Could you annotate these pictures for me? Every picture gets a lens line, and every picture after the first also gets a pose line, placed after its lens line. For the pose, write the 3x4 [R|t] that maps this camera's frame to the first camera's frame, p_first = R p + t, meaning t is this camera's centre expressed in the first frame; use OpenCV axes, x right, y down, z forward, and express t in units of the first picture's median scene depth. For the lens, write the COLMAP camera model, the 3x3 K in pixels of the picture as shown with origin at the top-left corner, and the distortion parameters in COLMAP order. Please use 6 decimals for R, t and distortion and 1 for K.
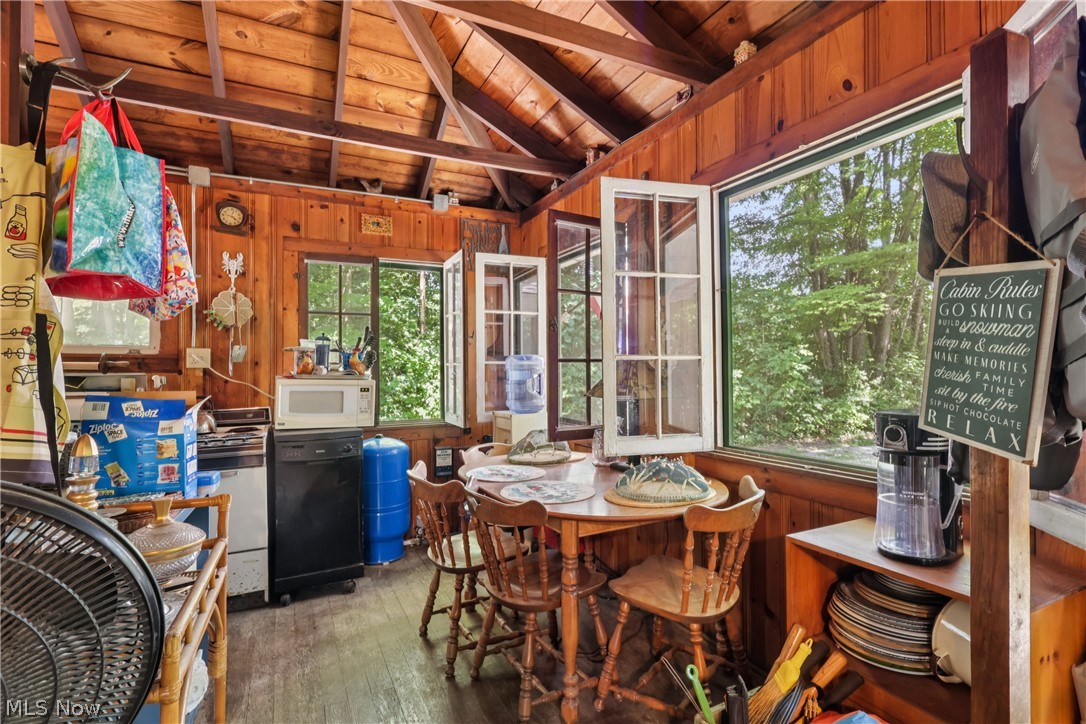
lens RADIAL K [[520.1, 0, 542.8], [0, 520.1, 364.3], [0, 0, 1]] dist [-0.000235, 0.000088]
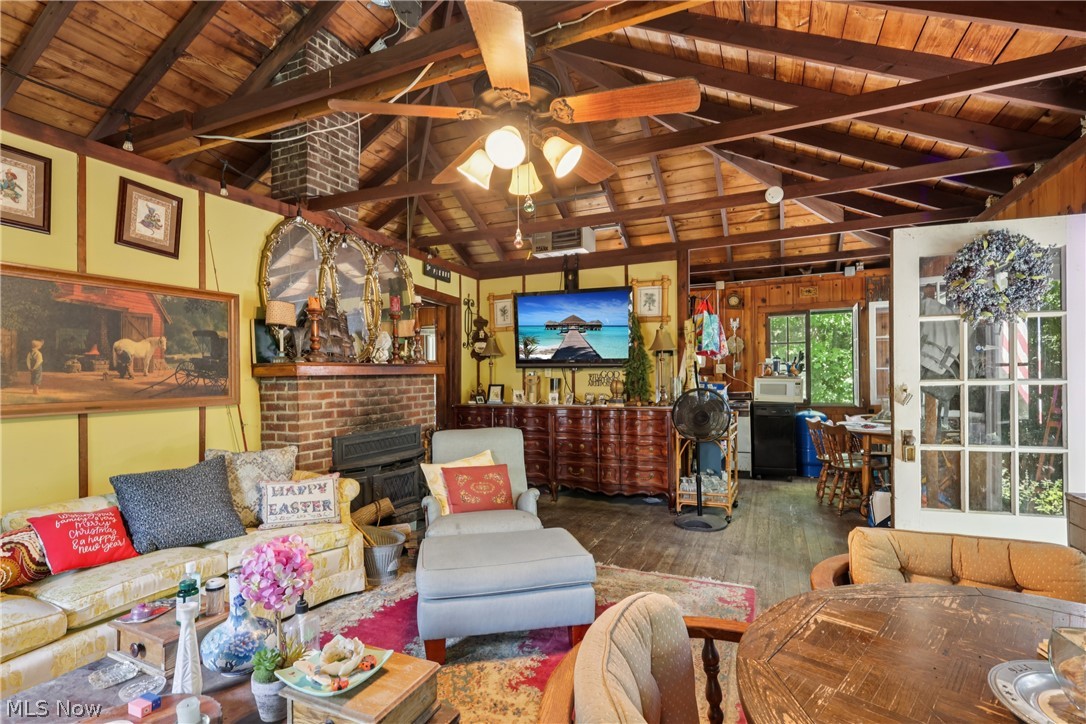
lens RADIAL K [[515.4, 0, 542.2], [0, 515.4, 374.9], [0, 0, 1]] dist [-0.001211, 0.000067]
pose [[0.635298, -0.001747, -0.772266, 0.521313], [0.015054, 0.999835, 0.010123, -0.017582], [0.772121, -0.018057, 0.635219, -0.932750]]
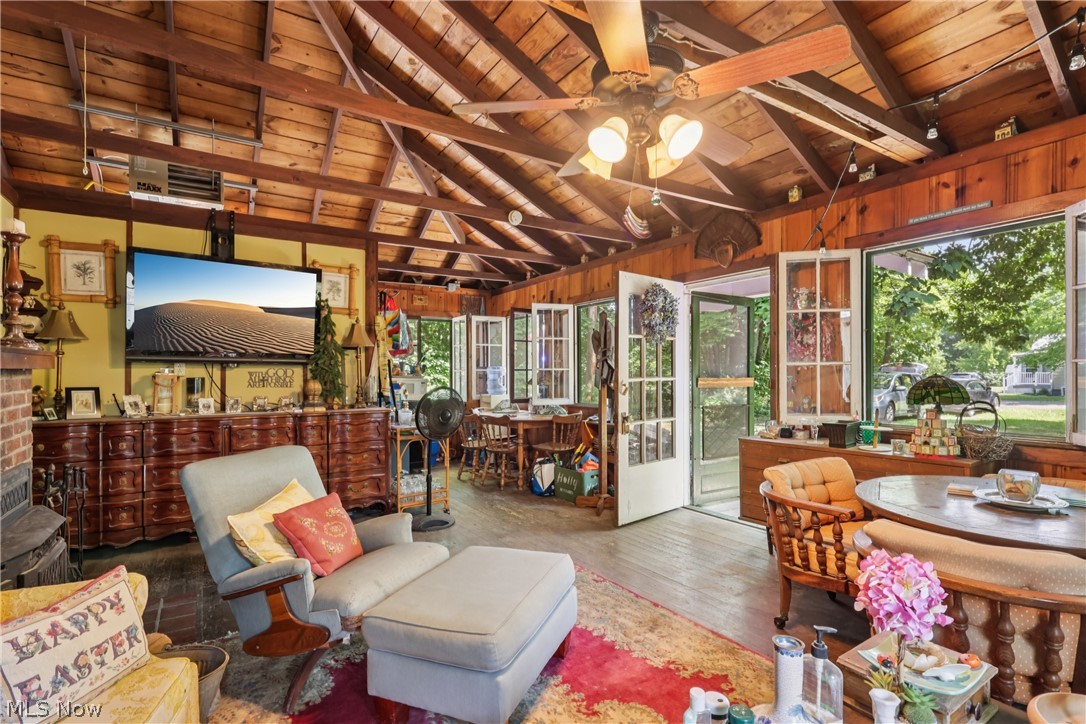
lens RADIAL K [[515.4, 0, 542.2], [0, 515.4, 374.9], [0, 0, 1]] dist [-0.001211, 0.000067]
pose [[0.993154, 0.002615, 0.116787, -0.098778], [-0.004295, 0.999891, 0.014133, -0.015246], [-0.116738, -0.014538, 0.993056, -1.119870]]
